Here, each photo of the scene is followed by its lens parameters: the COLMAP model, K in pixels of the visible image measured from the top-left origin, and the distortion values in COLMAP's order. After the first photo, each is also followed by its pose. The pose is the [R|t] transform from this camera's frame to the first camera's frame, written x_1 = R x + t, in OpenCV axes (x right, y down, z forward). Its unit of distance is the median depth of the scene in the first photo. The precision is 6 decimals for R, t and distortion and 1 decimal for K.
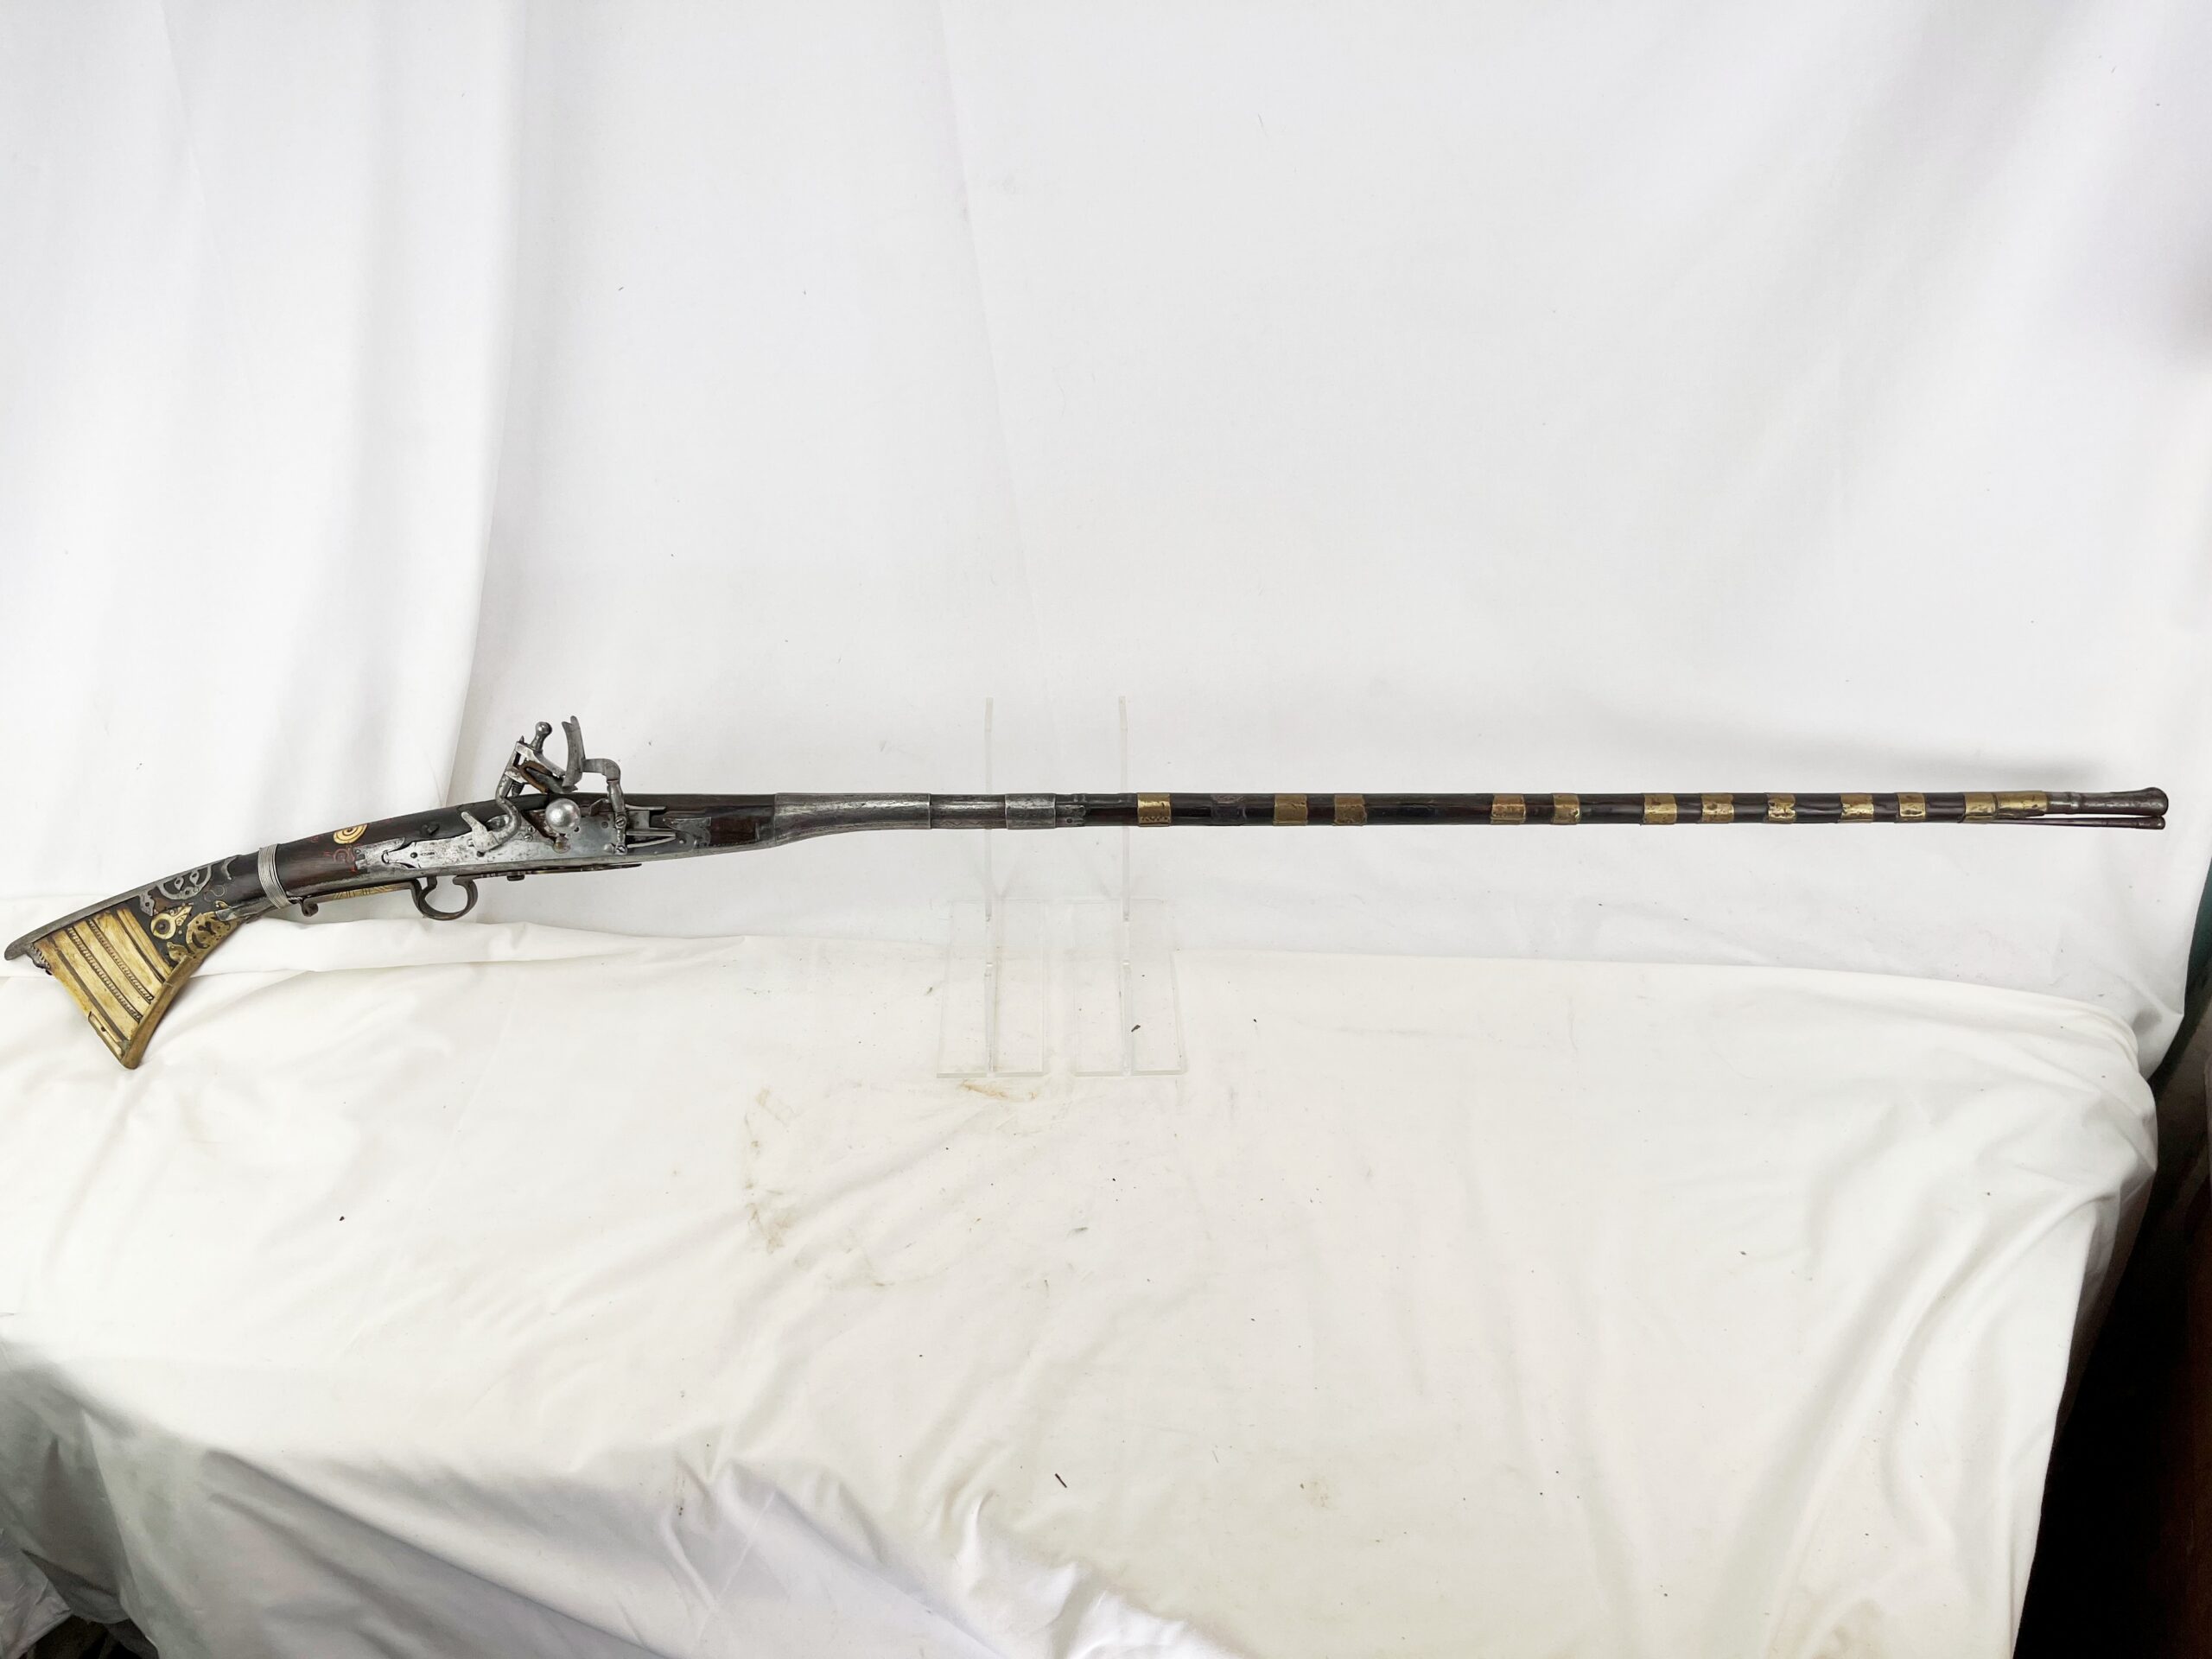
lens RADIAL K [[1665.0, 0, 1106.0], [0, 1665.0, 829.5], [0, 0, 1]] dist [0.088249, -0.133183]
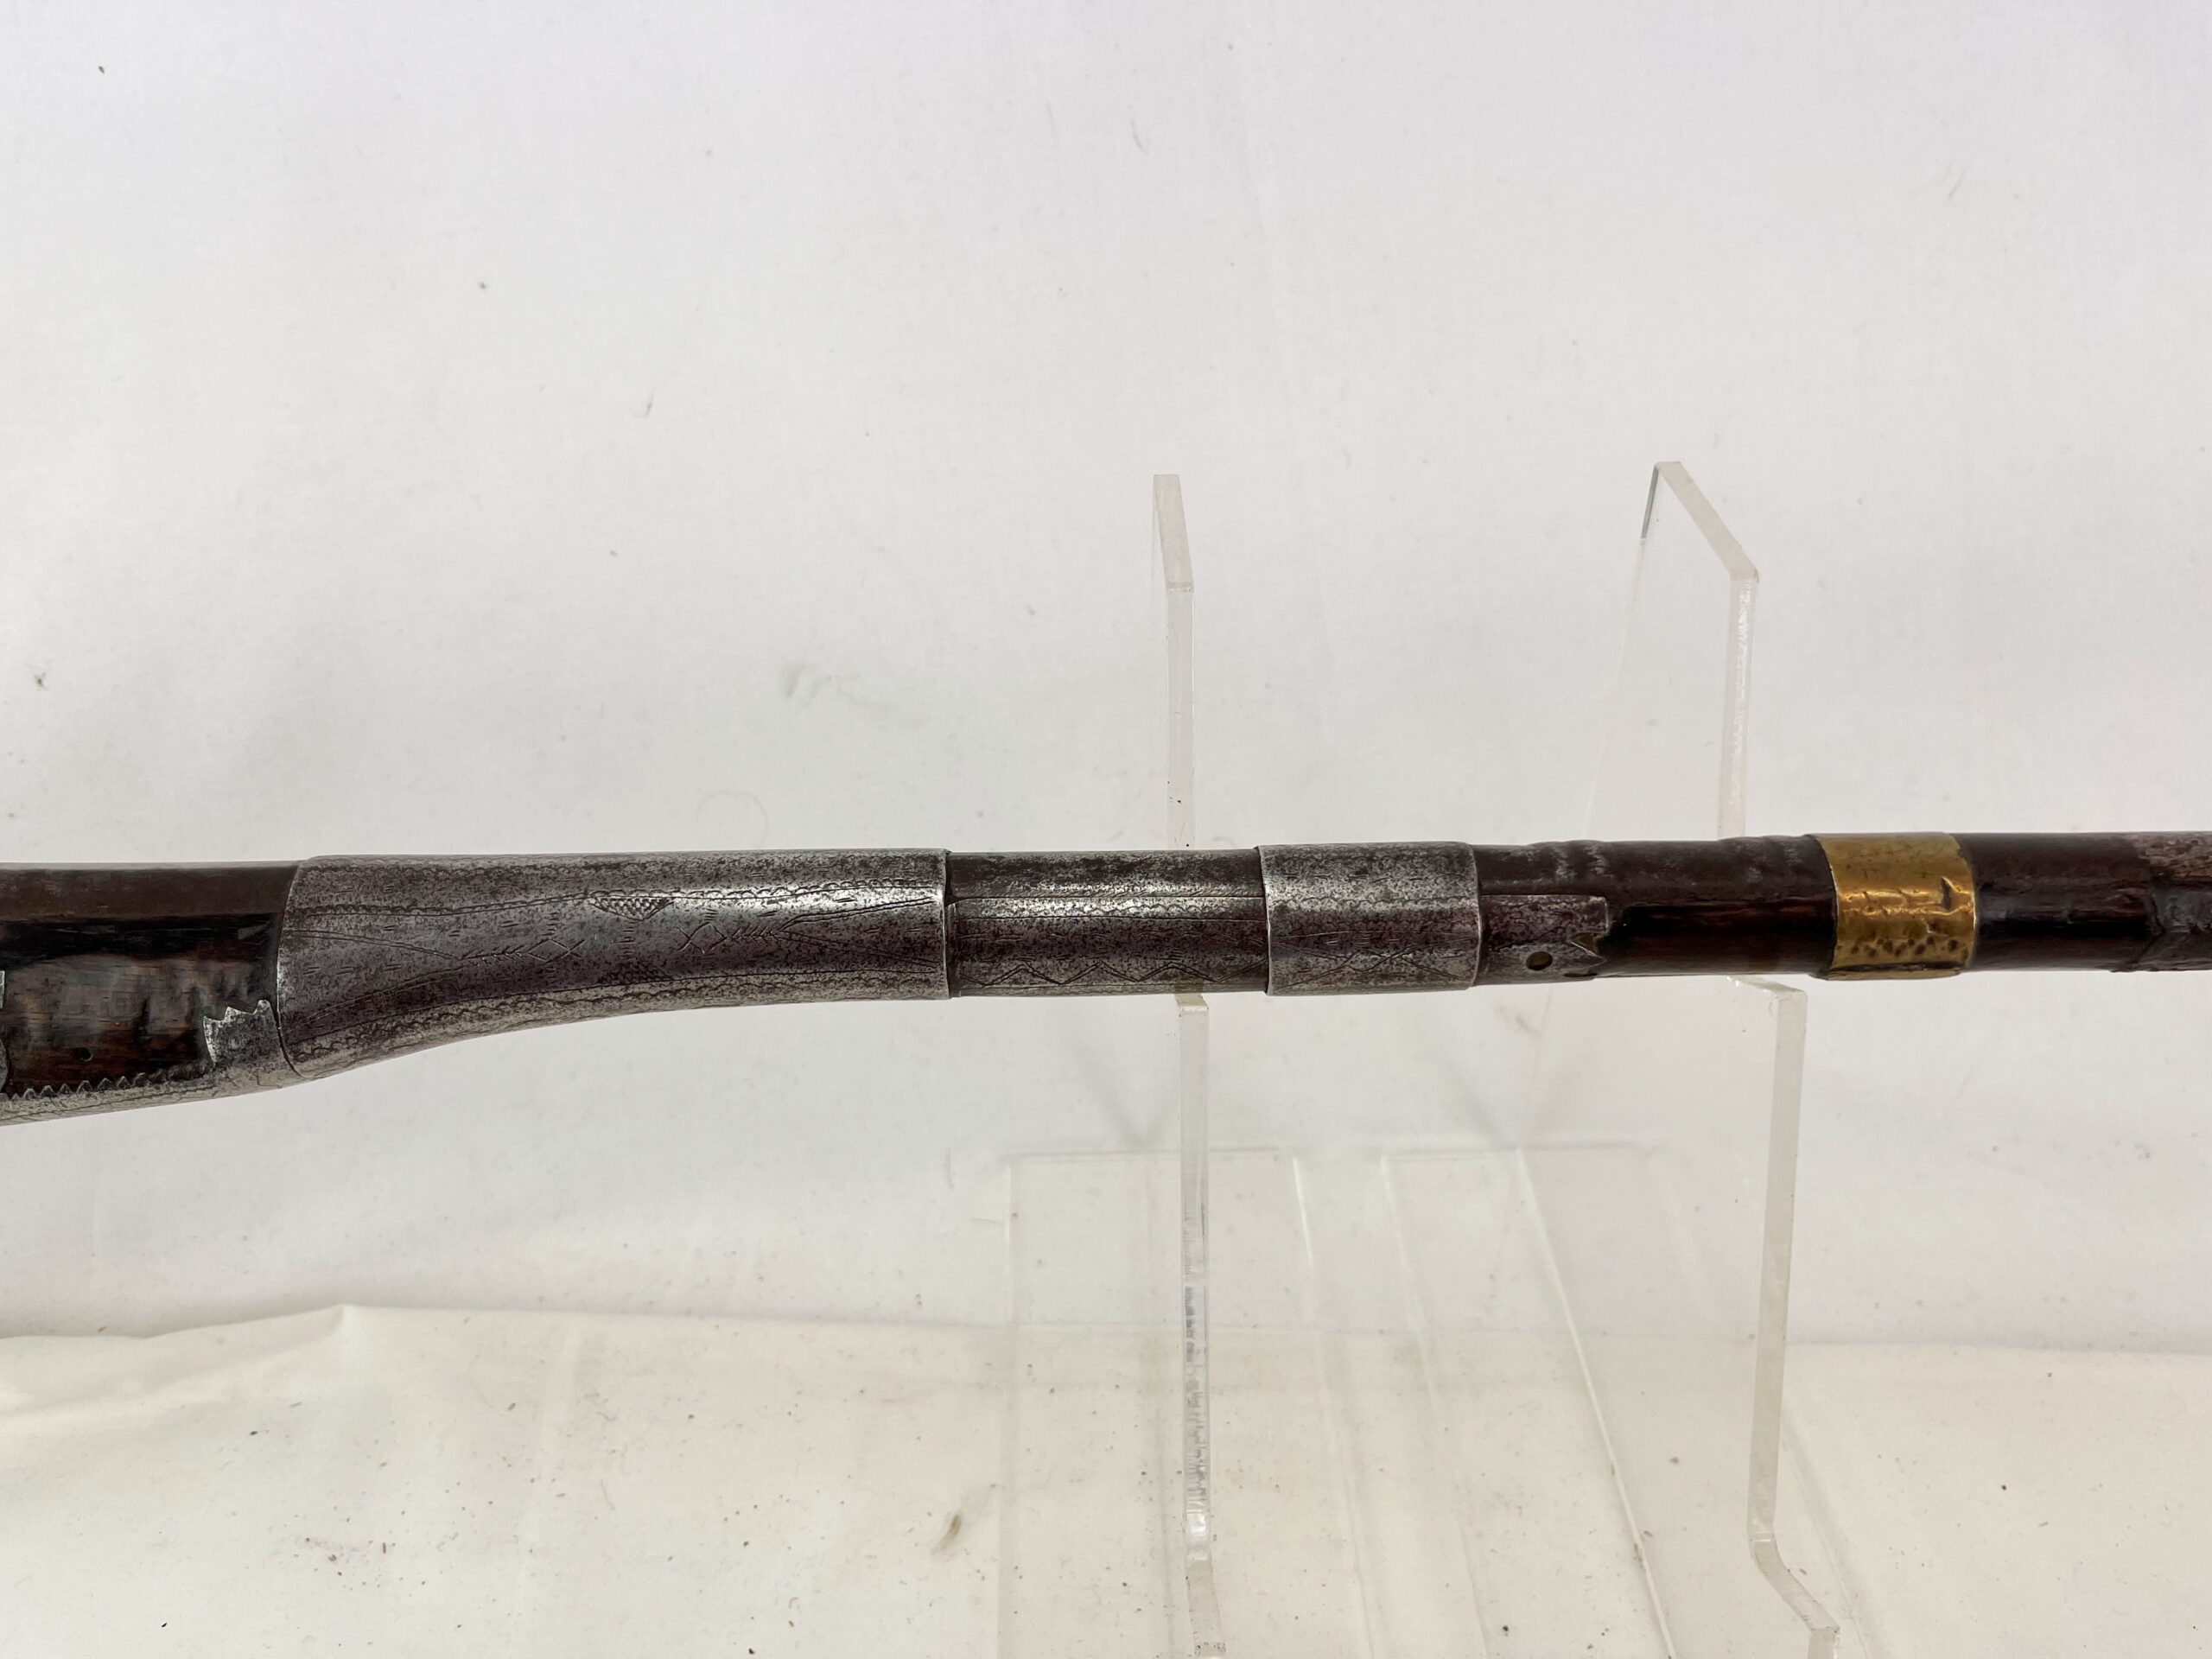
lens RADIAL K [[1670.3, 0, 1101.2], [0, 1670.3, 834.3], [0, 0, 1]] dist [0.065535, -0.116782]
pose [[0.999897, -0.014072, -0.002786, -0.082789], [0.014095, 0.999864, 0.008531, -0.025830], [0.002665, -0.008569, 0.999960, 0.762259]]
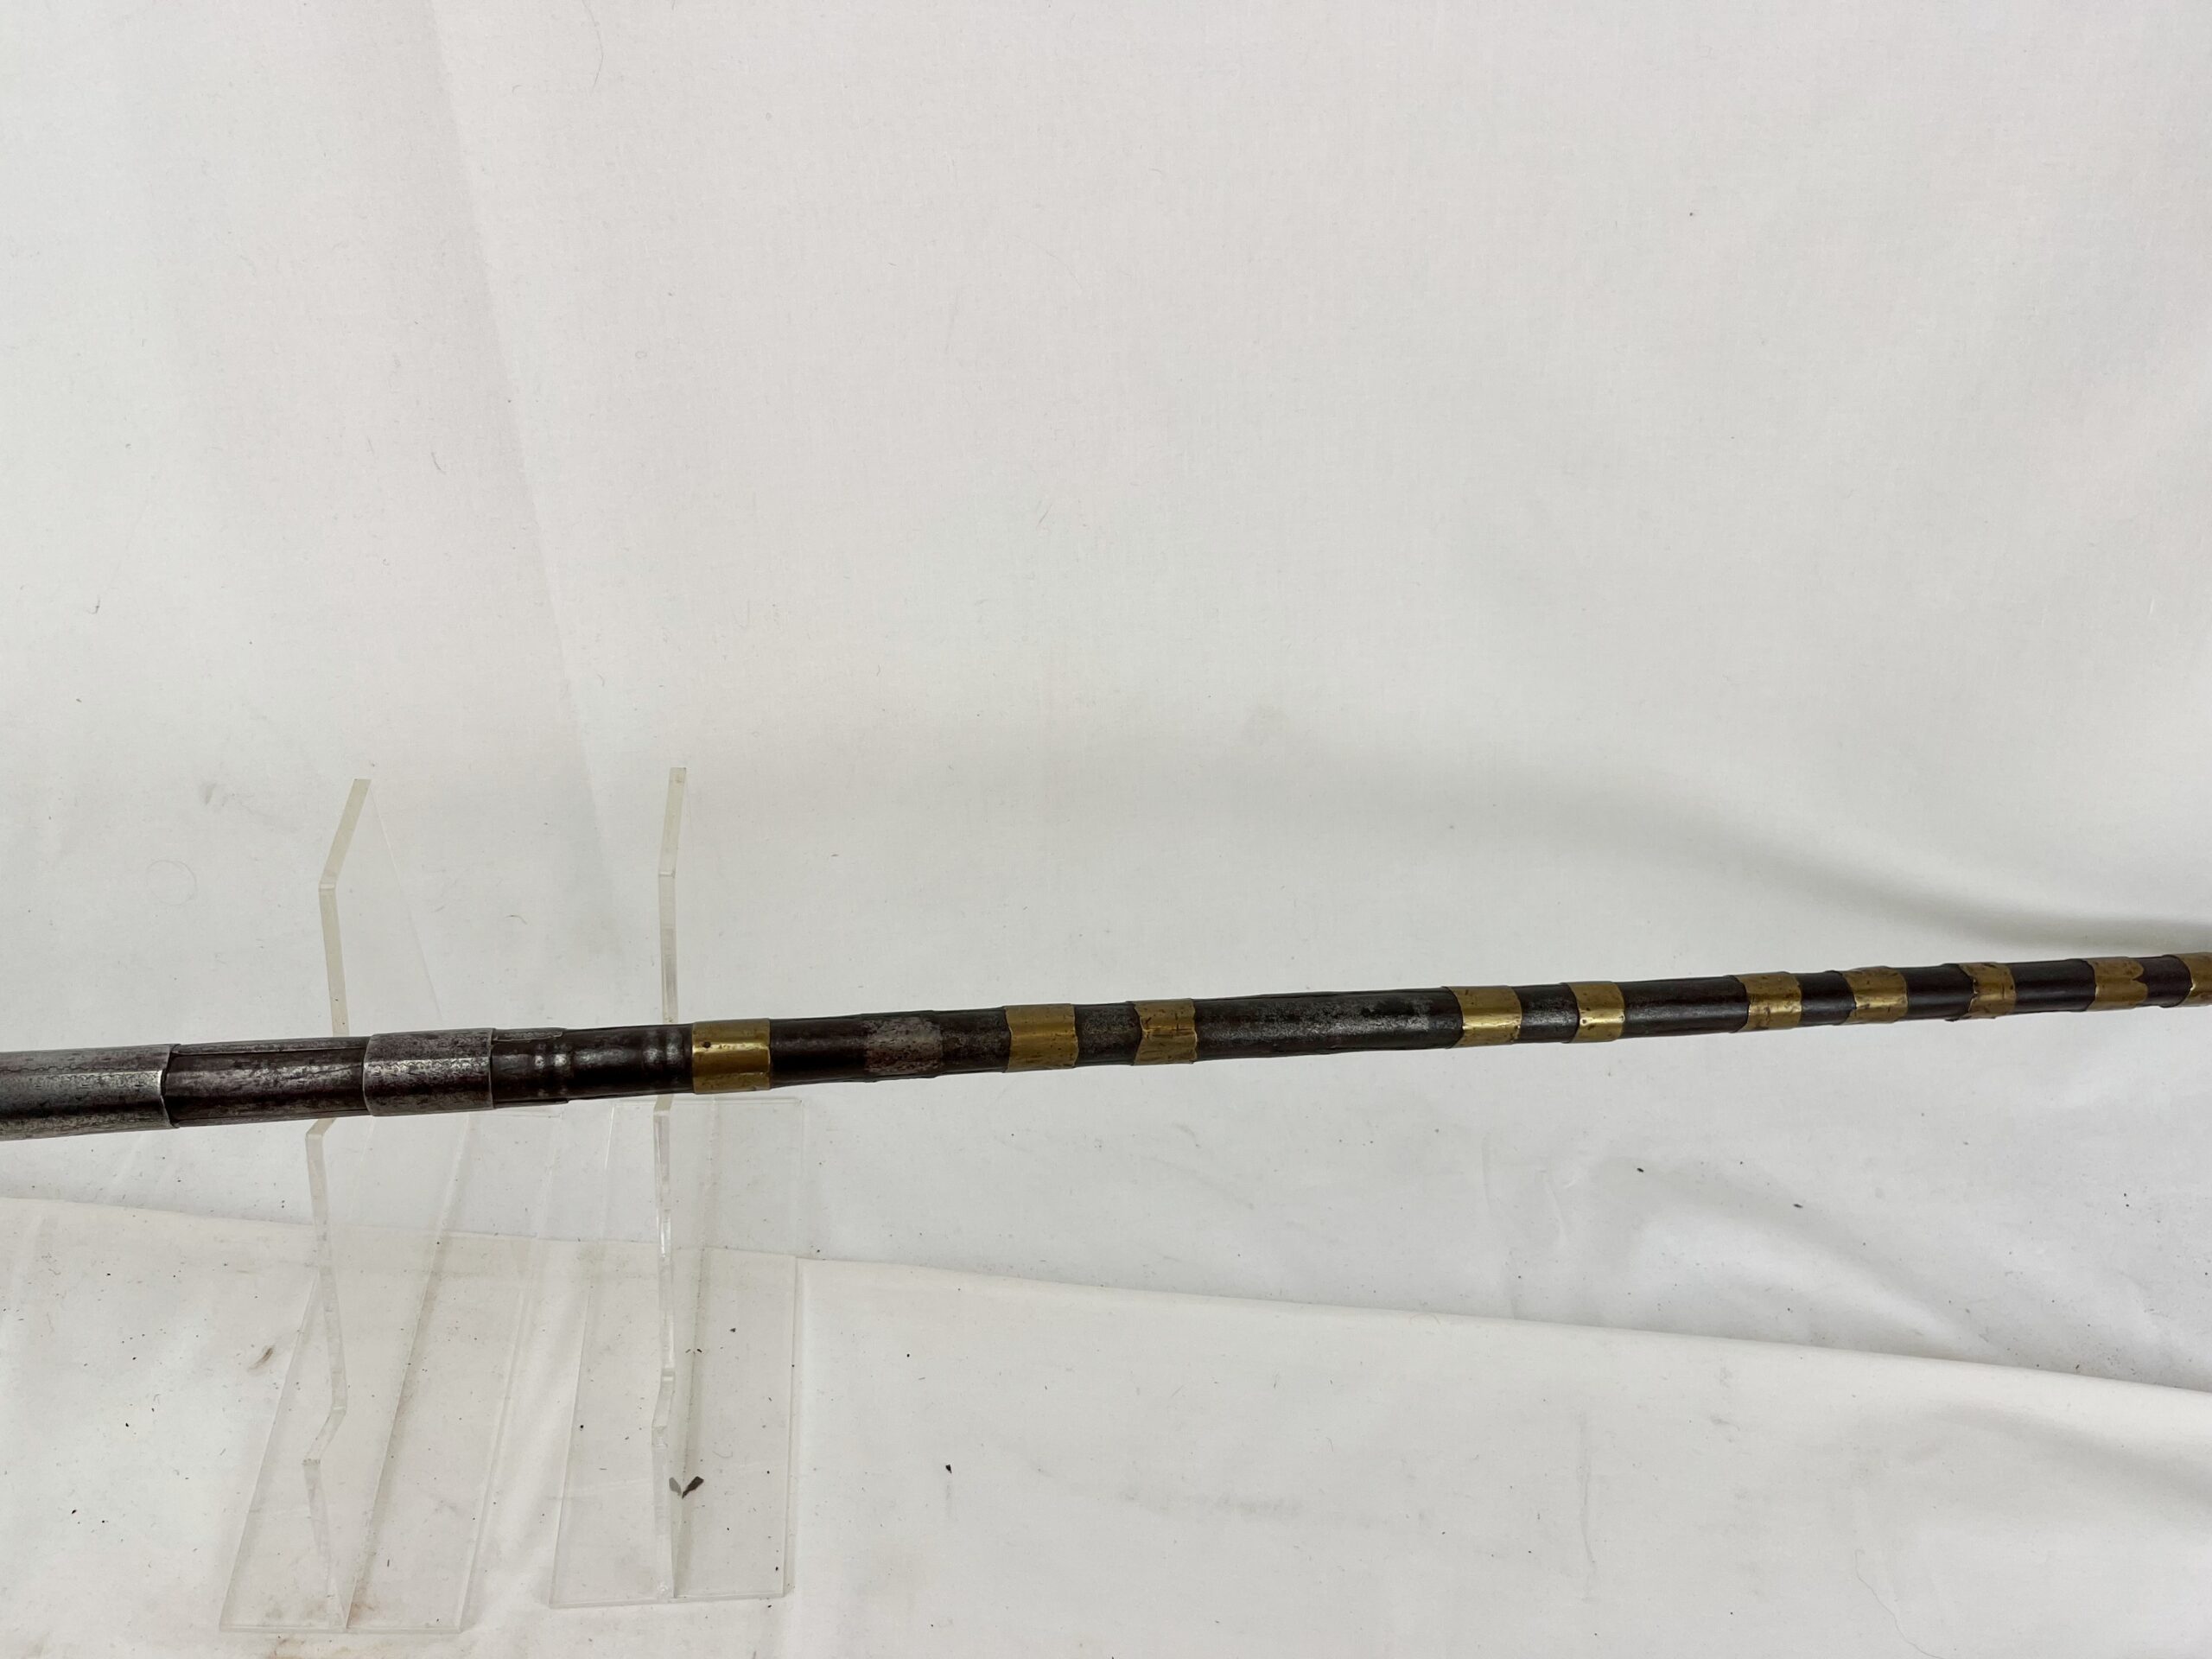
lens RADIAL K [[1681.6, 0, 1095.7], [0, 1681.6, 832.3], [0, 0, 1]] dist [0.031518, -0.056278]
pose [[0.994509, 0.060549, 0.085361, 0.082305], [-0.076263, 0.977855, 0.194893, -0.169397], [-0.071670, -0.200333, 0.977103, 0.583798]]
